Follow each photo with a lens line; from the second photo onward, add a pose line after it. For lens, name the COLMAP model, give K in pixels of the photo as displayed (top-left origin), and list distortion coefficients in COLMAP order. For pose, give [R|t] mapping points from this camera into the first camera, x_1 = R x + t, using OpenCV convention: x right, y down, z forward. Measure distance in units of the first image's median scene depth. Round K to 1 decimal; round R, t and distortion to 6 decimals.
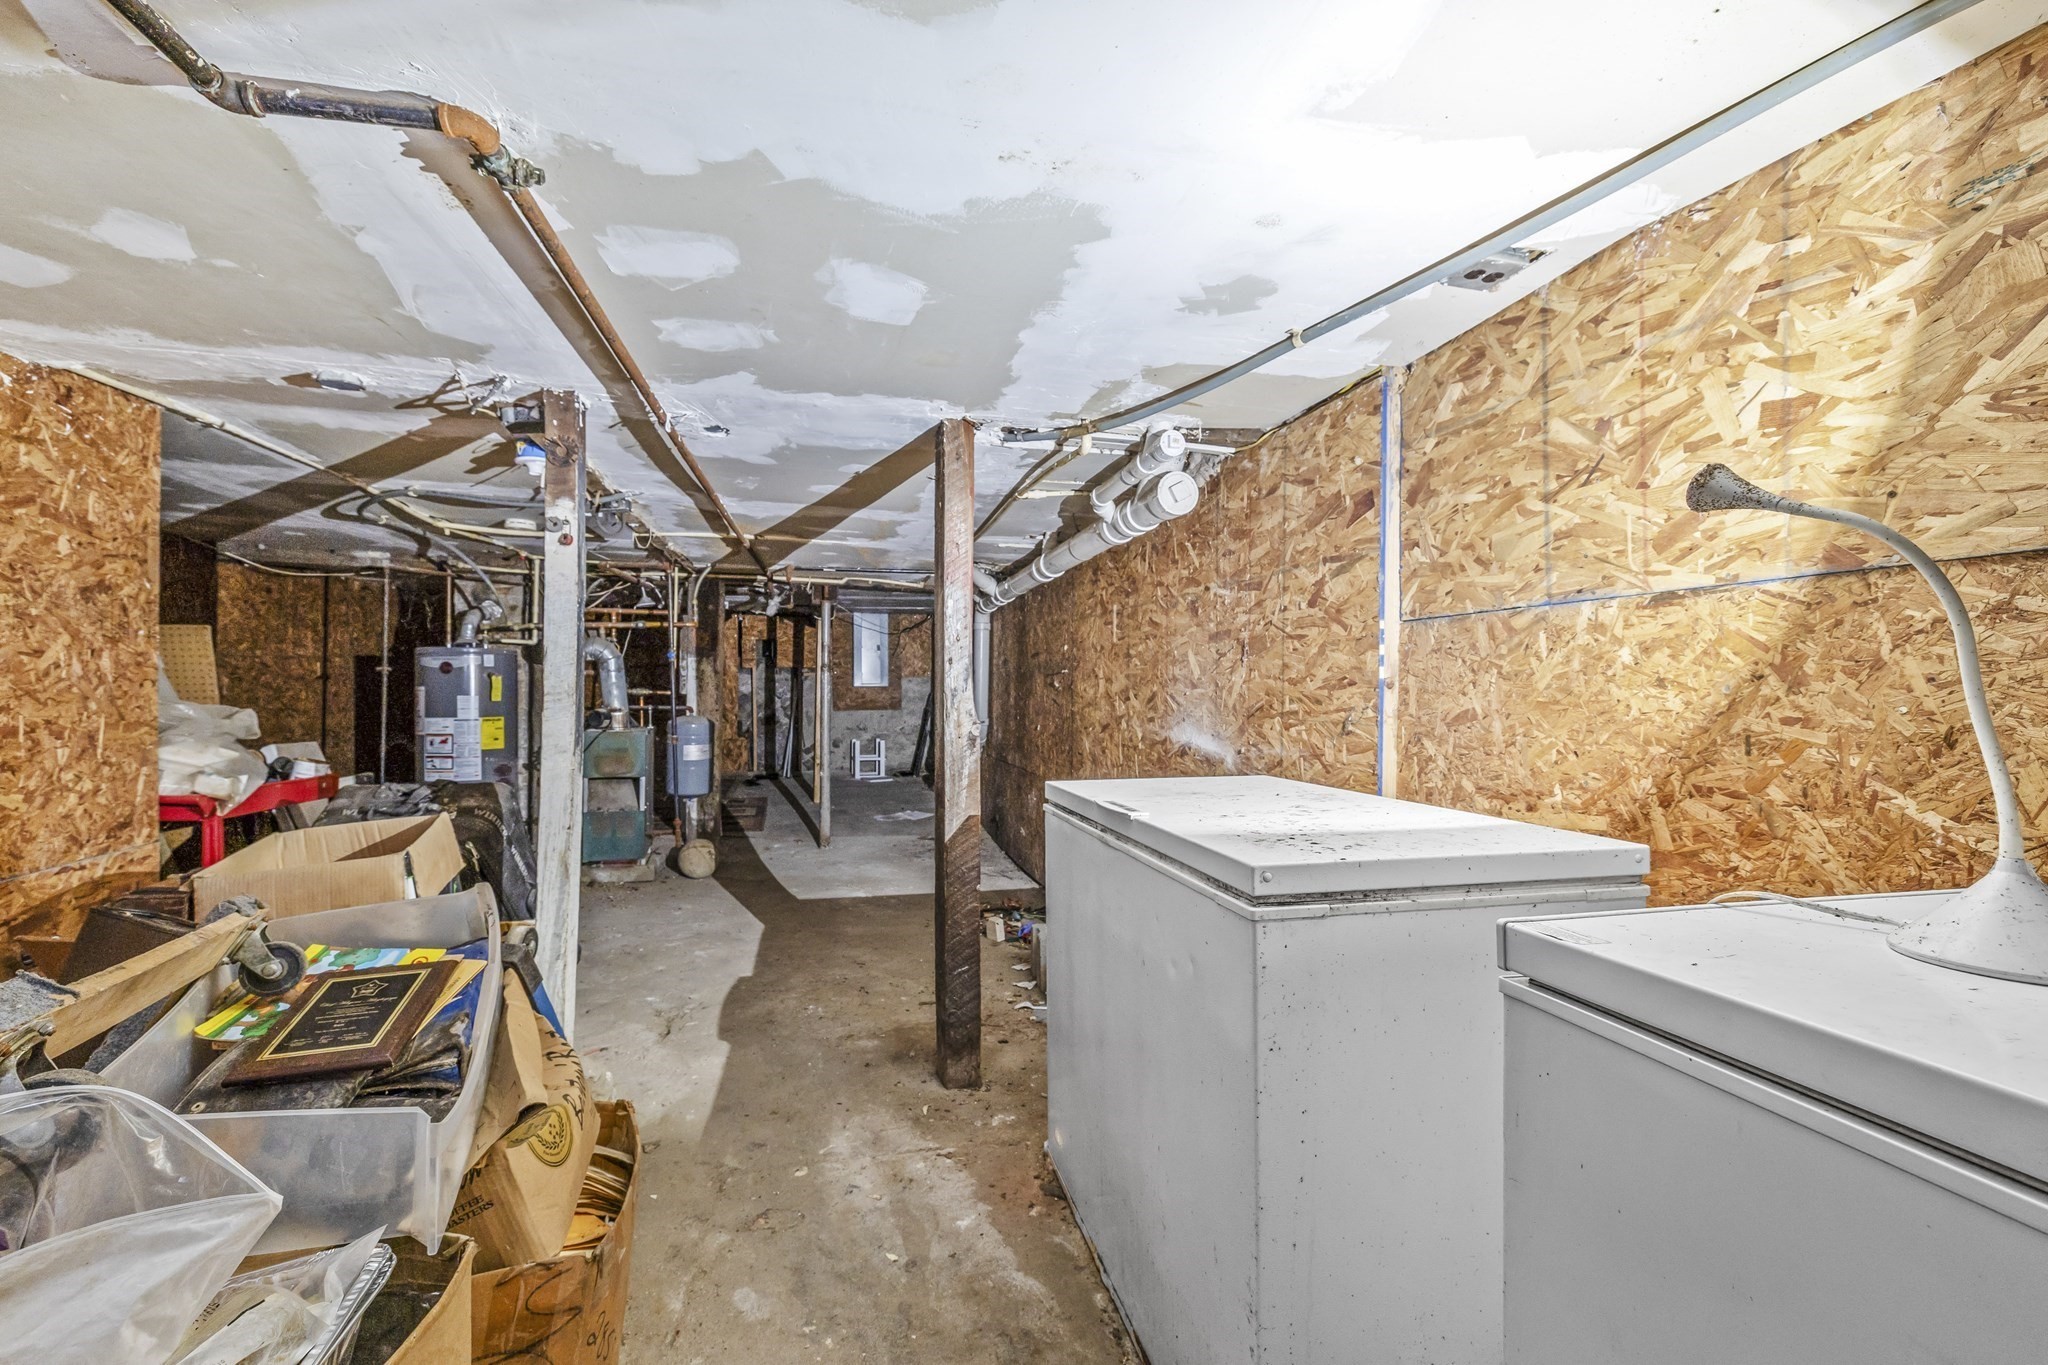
lens RADIAL K [[825.5, 0, 1024.2], [0, 825.5, 685.2], [0, 0, 1]] dist [-0.001091, 0.000285]
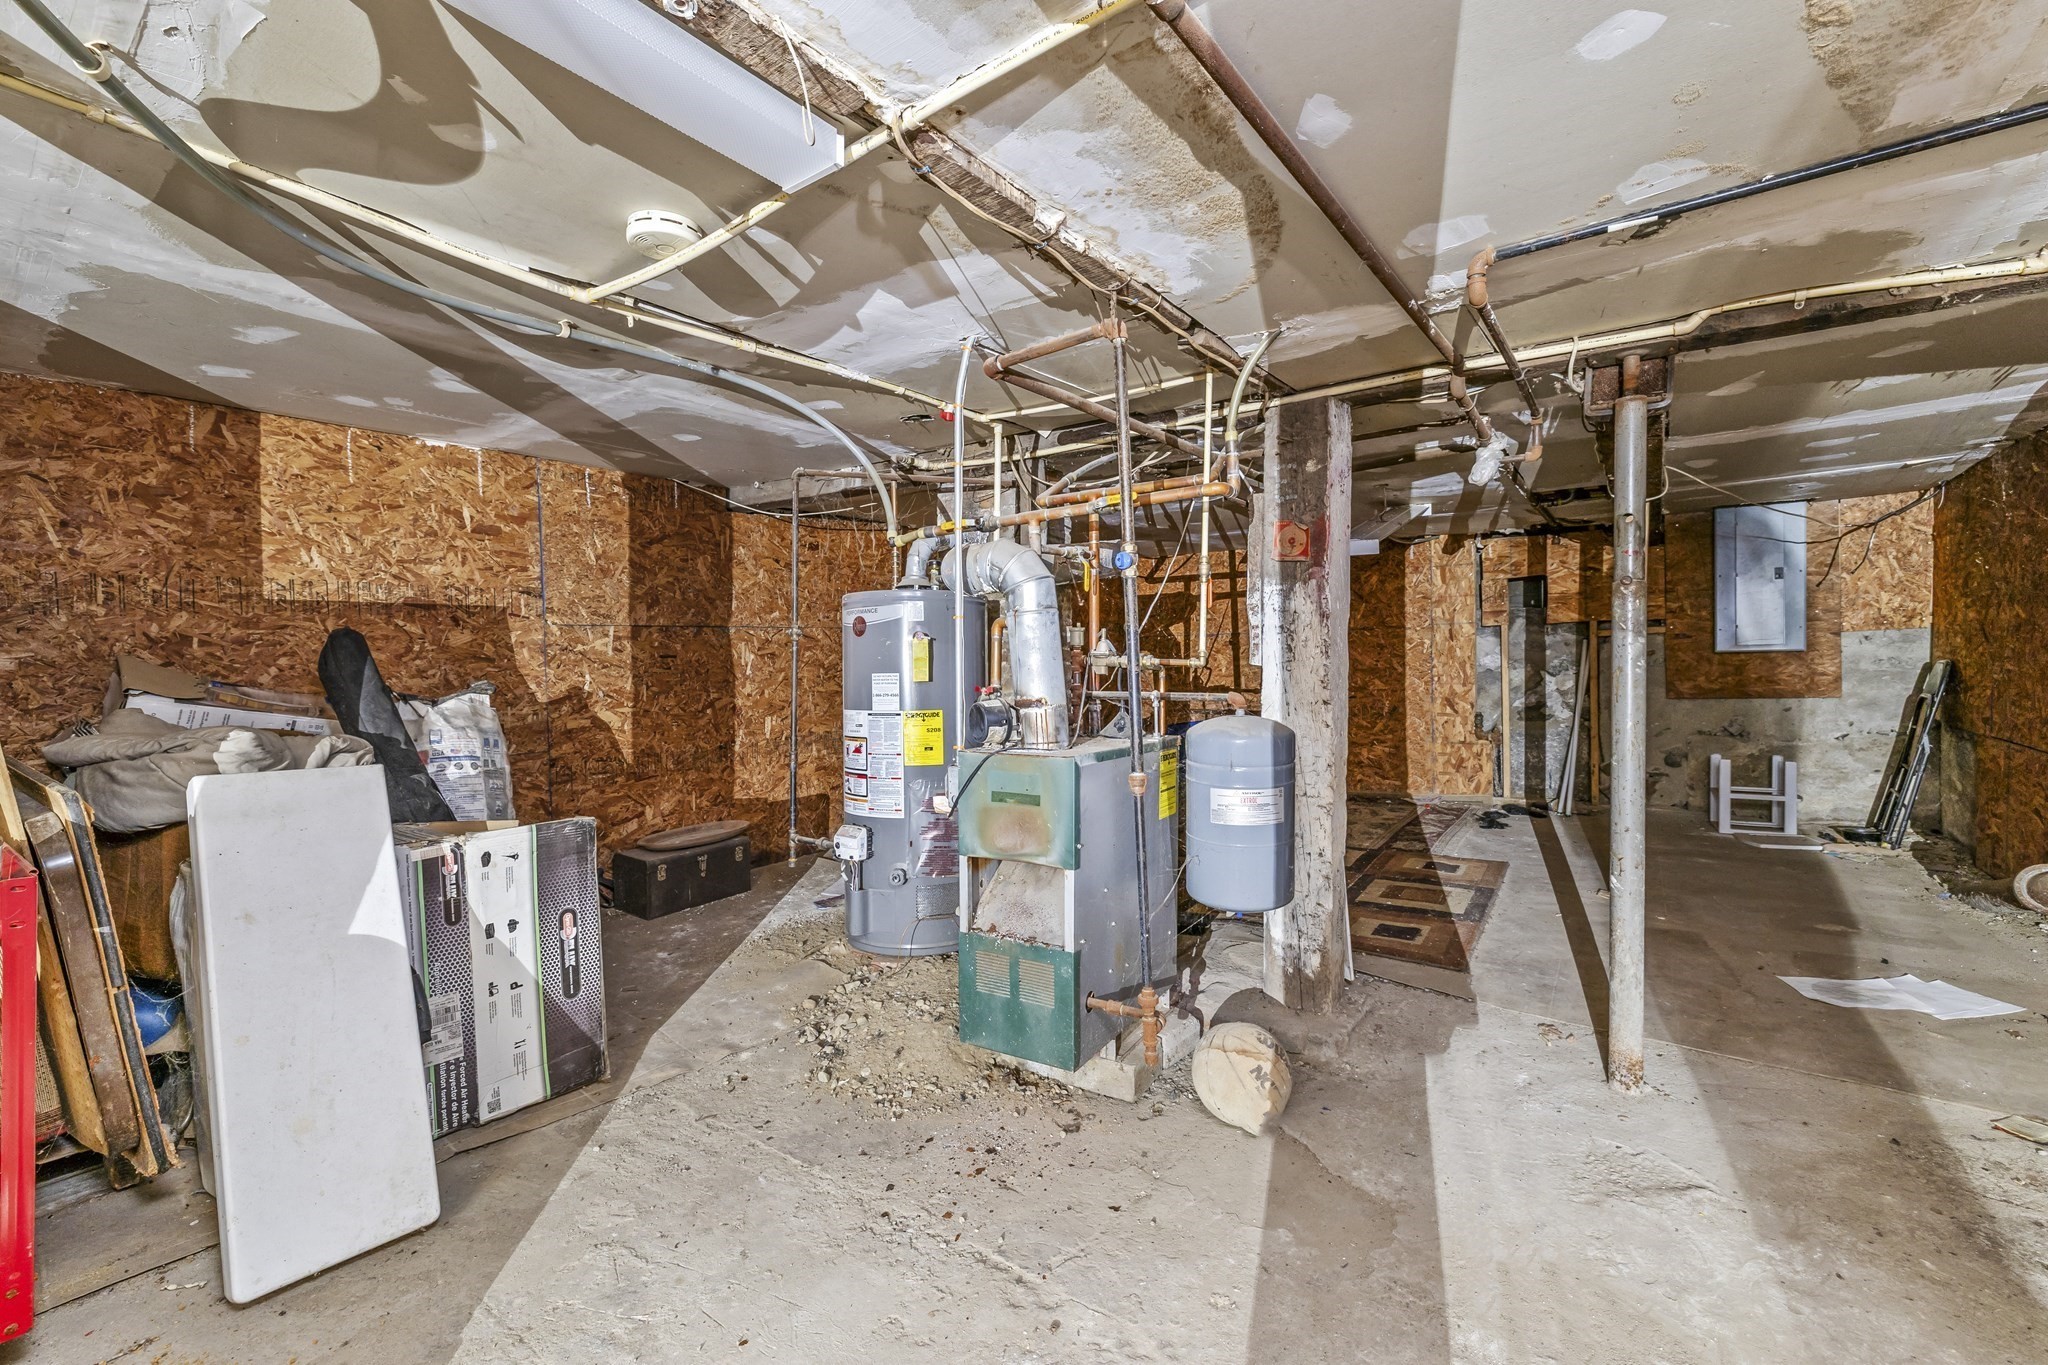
lens RADIAL K [[825.5, 0, 1026.2], [0, 825.5, 695.4], [0, 0, 1]] dist [-0.001091, 0.000285]
pose [[0.628167, 0.011442, -0.777994, -0.079014], [0.017036, 0.999450, 0.028454, 0.006944], [0.777892, -0.031128, 0.627627, 0.357690]]
